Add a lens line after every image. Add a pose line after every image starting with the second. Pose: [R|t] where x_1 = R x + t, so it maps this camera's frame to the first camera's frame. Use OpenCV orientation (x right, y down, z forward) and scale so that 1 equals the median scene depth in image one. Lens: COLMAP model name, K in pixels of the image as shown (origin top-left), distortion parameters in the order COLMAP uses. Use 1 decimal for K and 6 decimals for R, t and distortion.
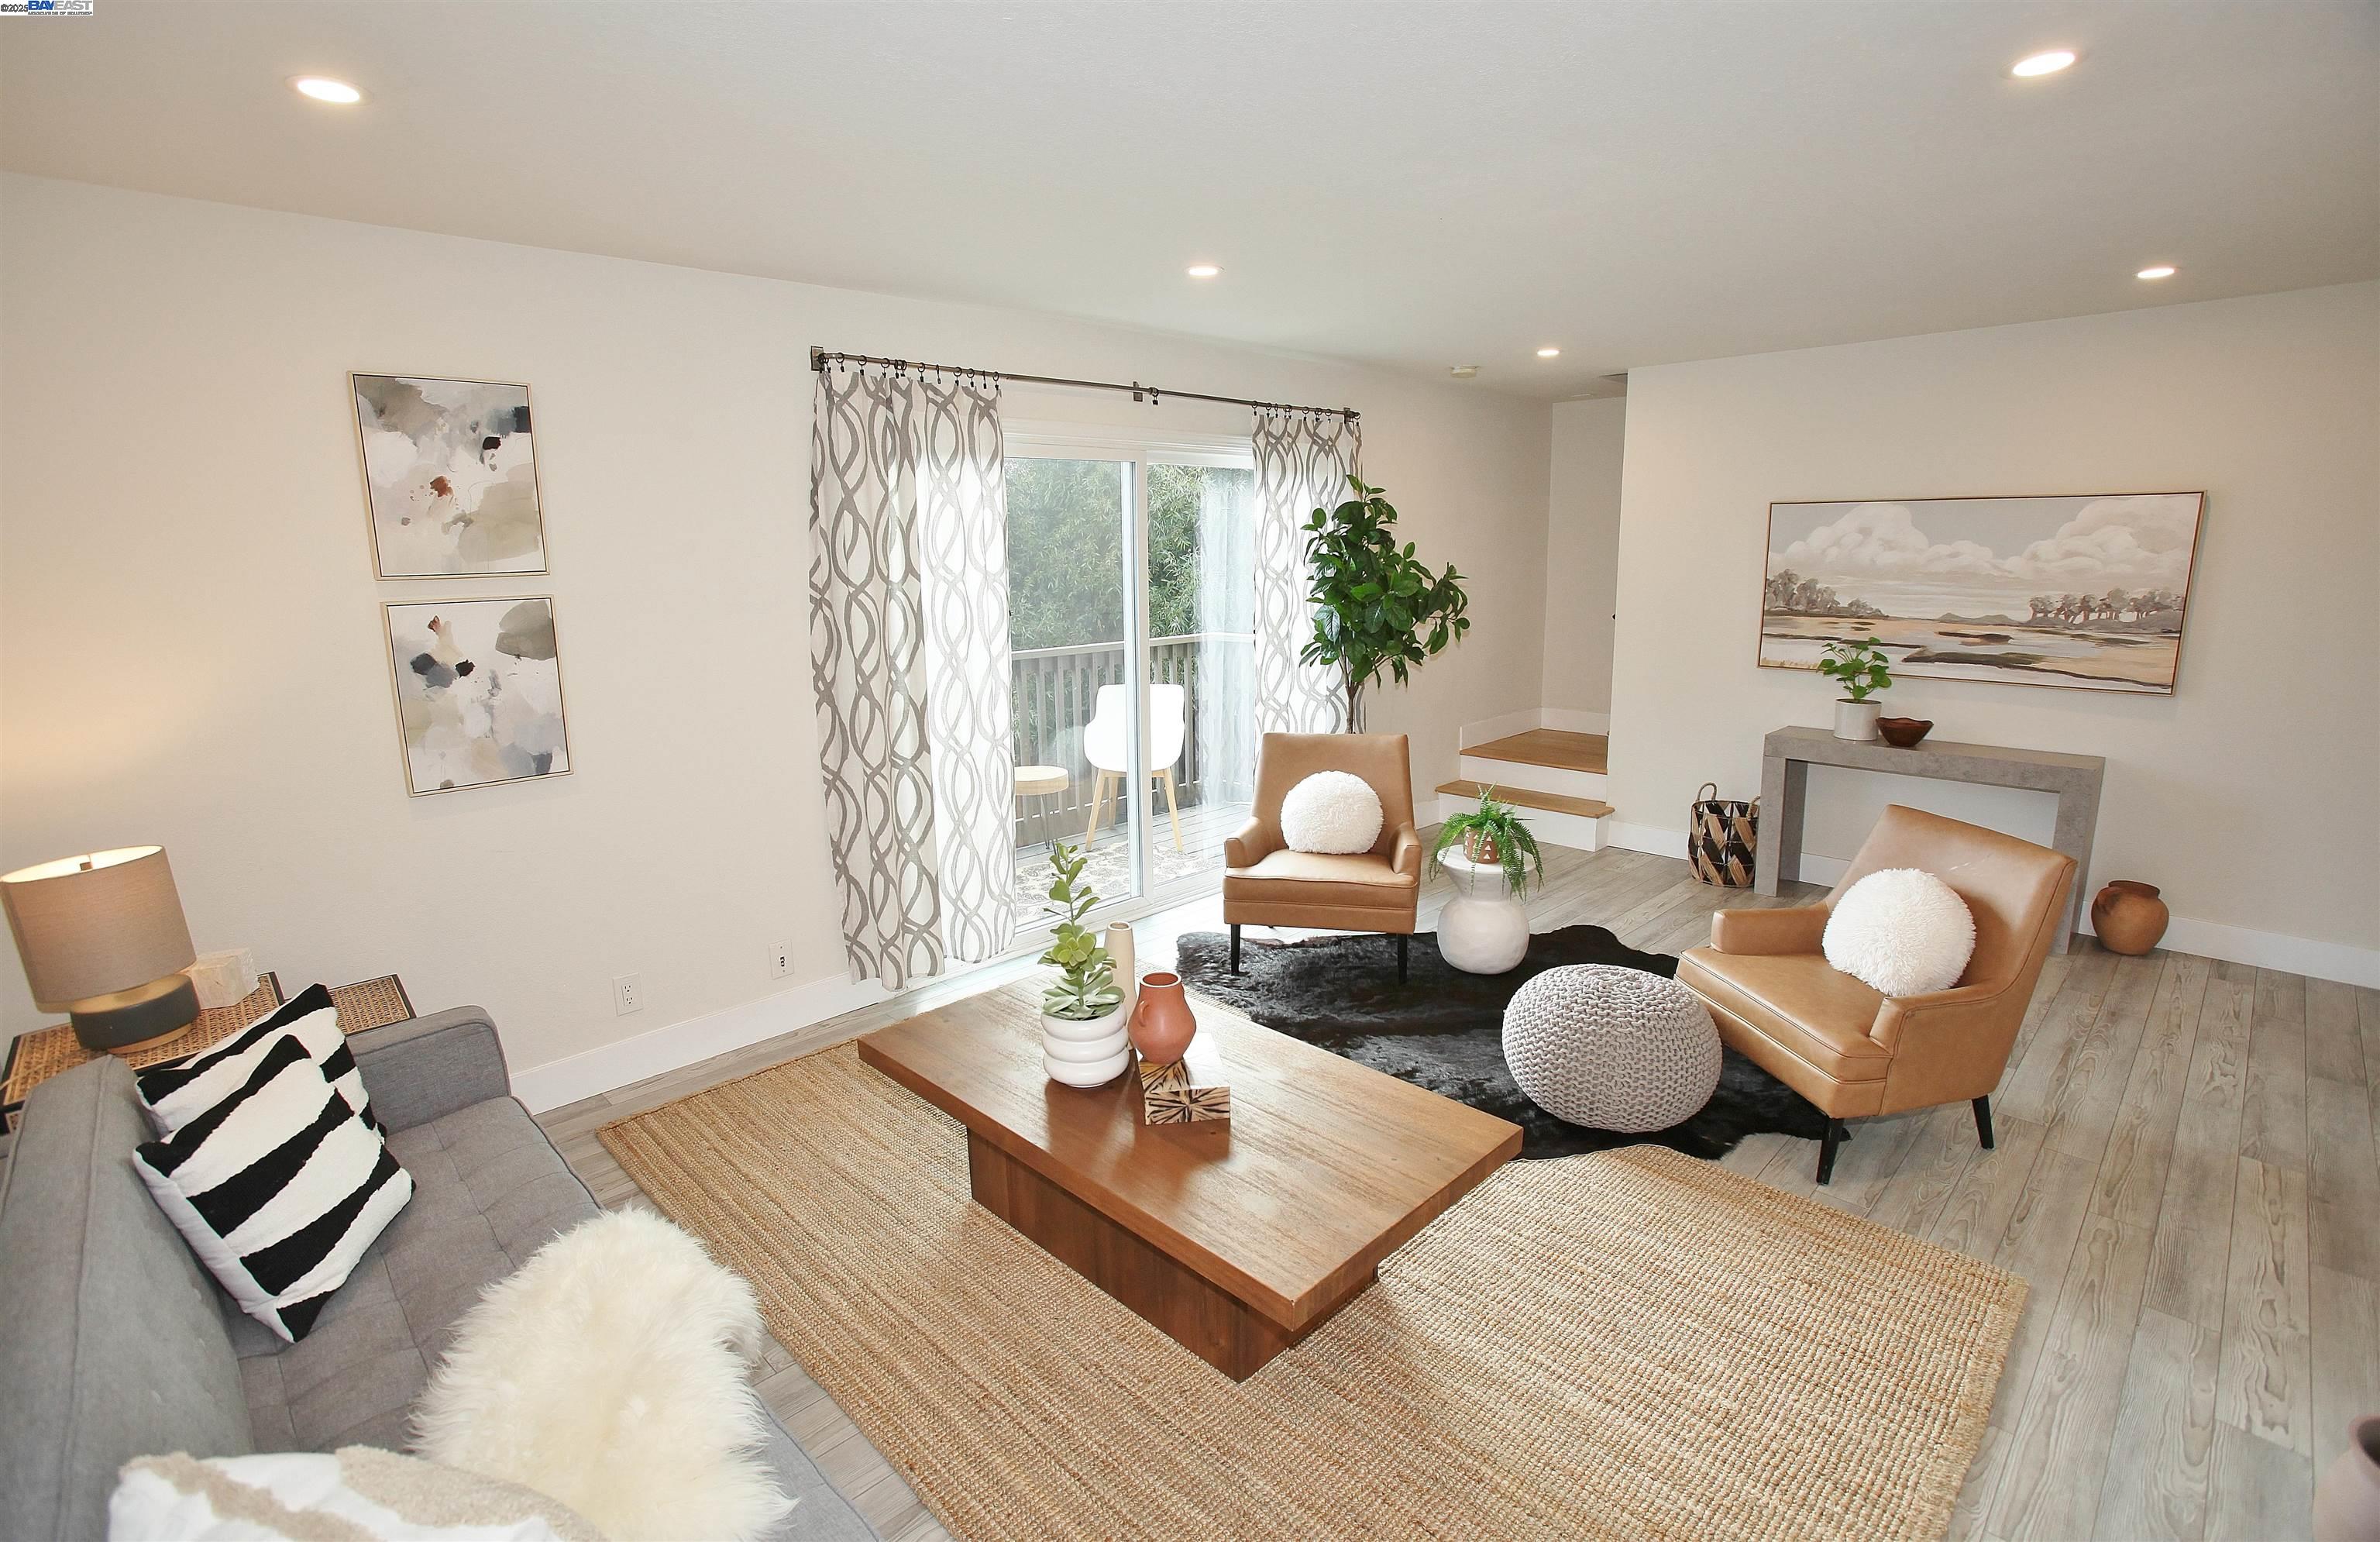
lens RADIAL K [[1119.3, 0, 1187.4], [0, 1119.3, 751.8], [0, 0, 1]] dist [-0.001006, 0.000950]
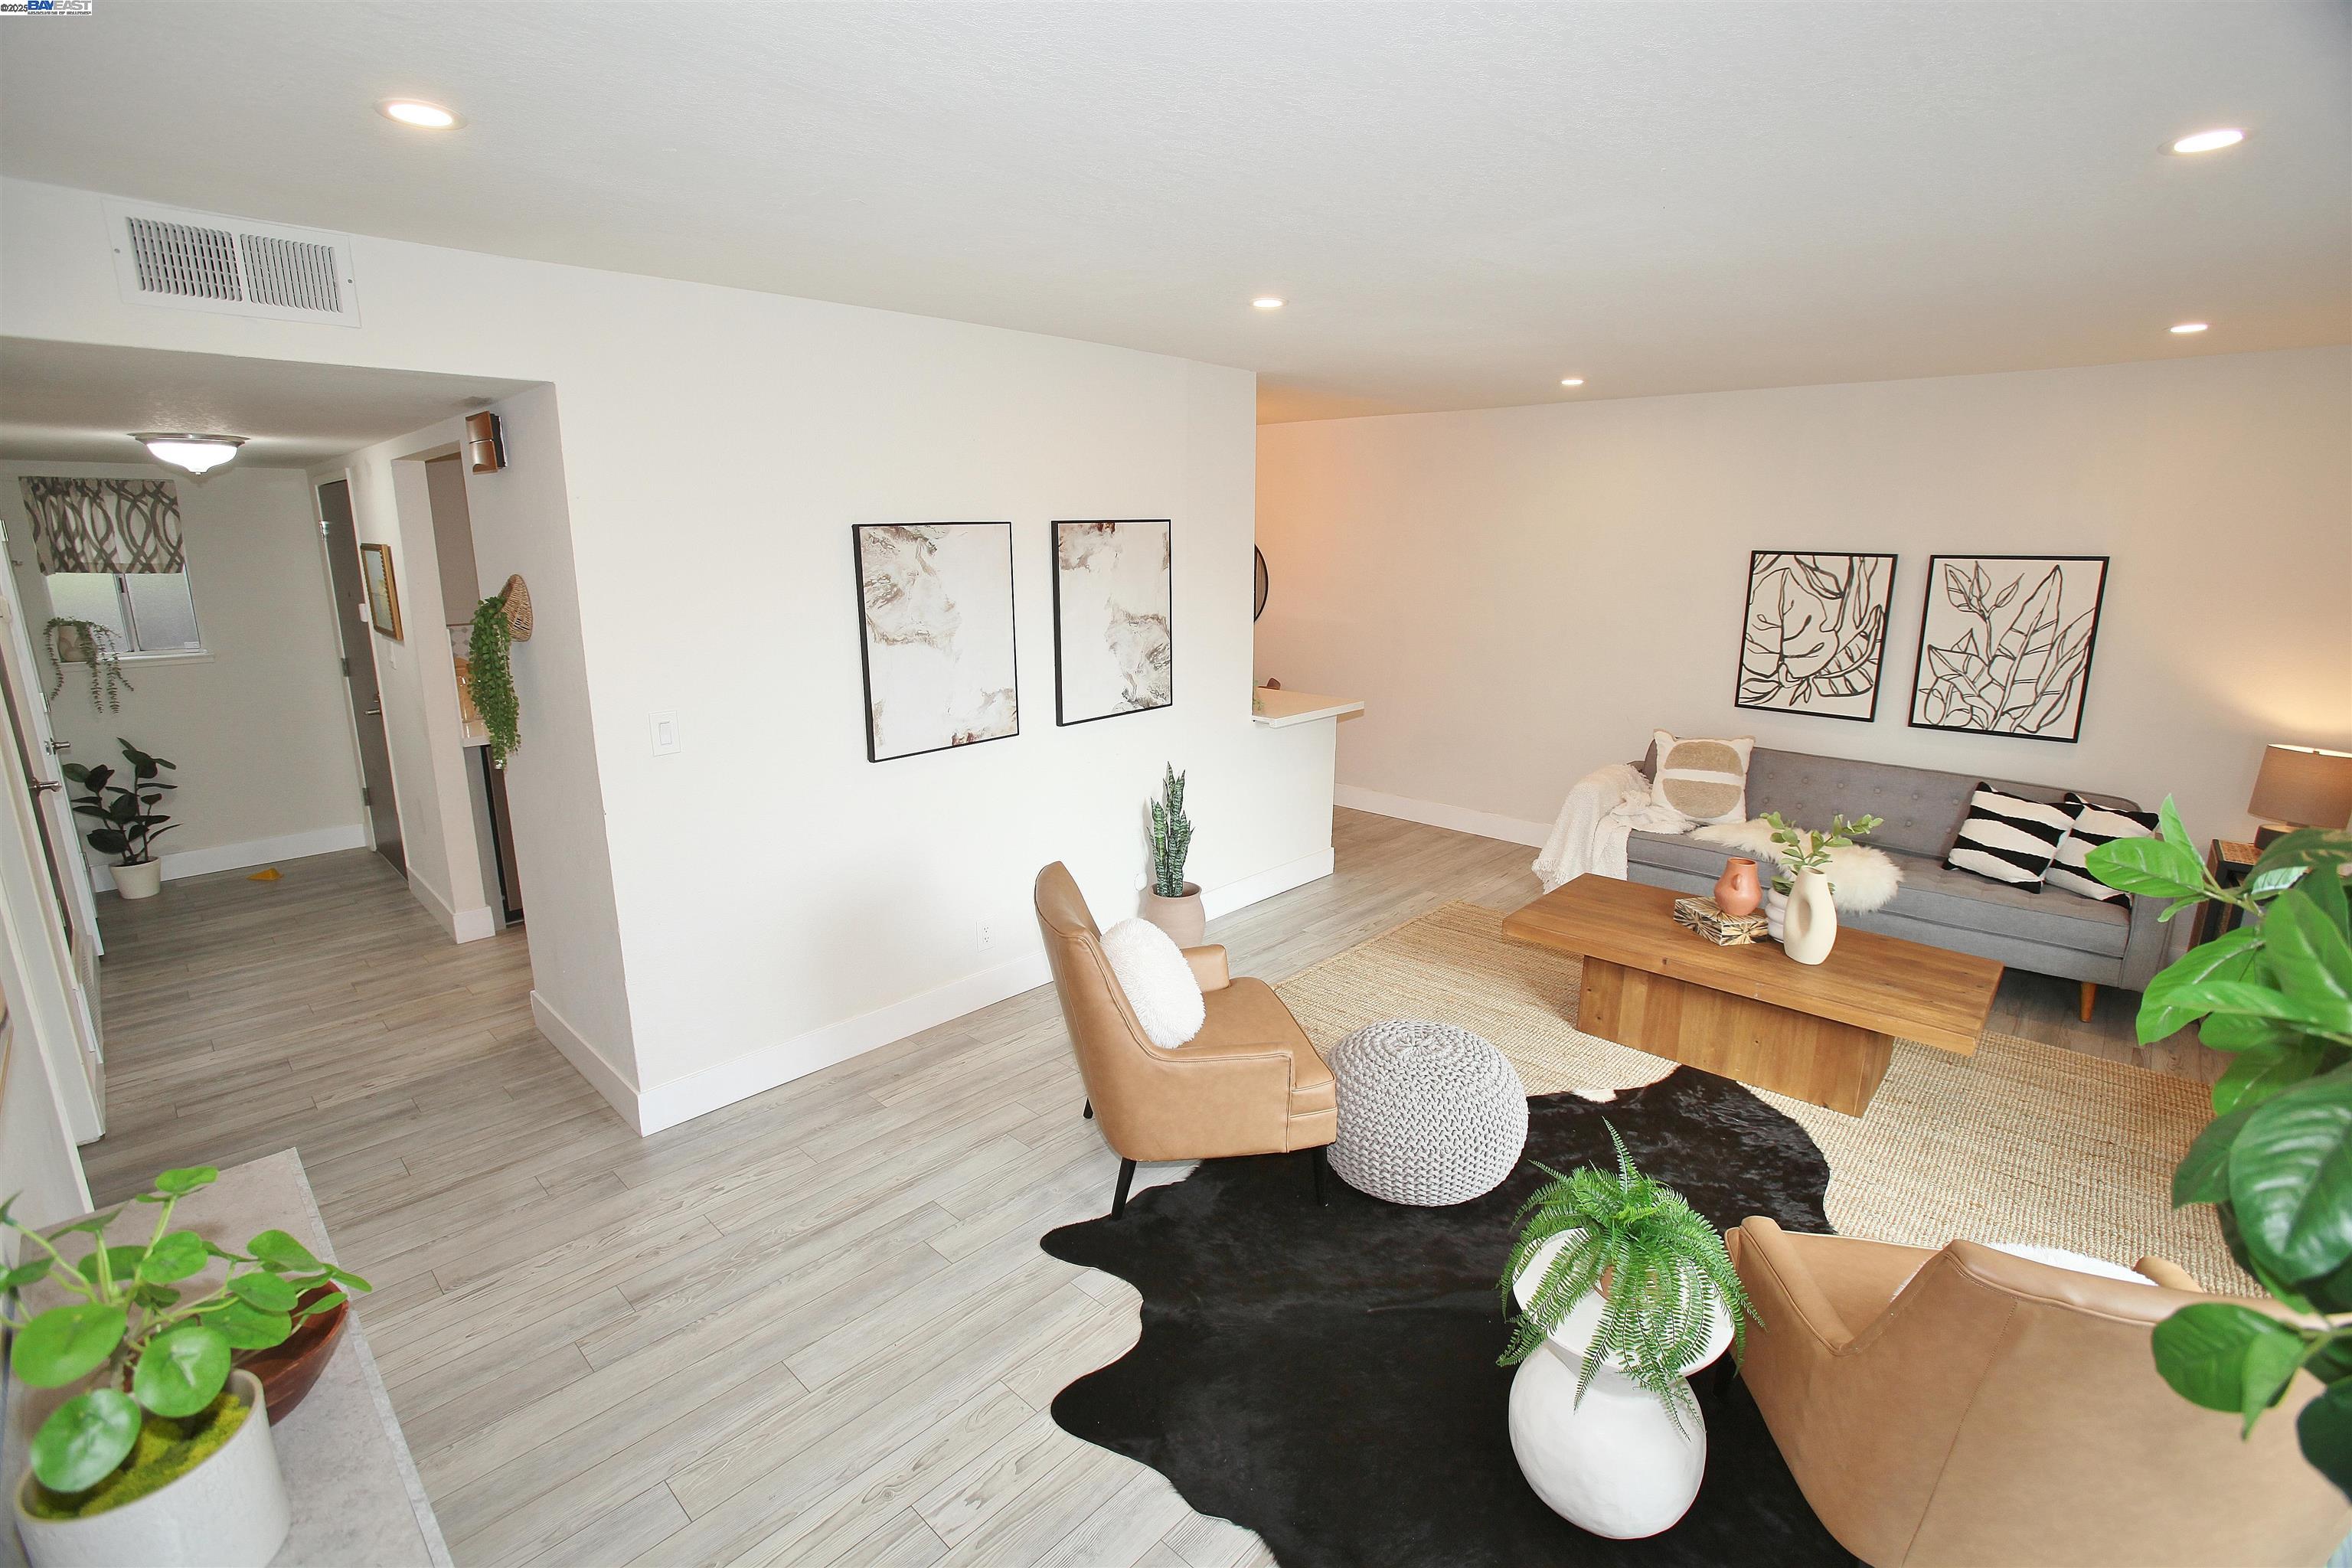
lens RADIAL K [[1092.0, 0, 1176.0], [0, 1092.0, 784.0], [0, 0, 1]] dist [-0.033310, 0.000099]
pose [[-0.999321, 0.019054, -0.031523, 0.451832], [0.004219, 0.909382, 0.415941, -0.289786], [0.036592, 0.415525, -0.908845, 1.299719]]
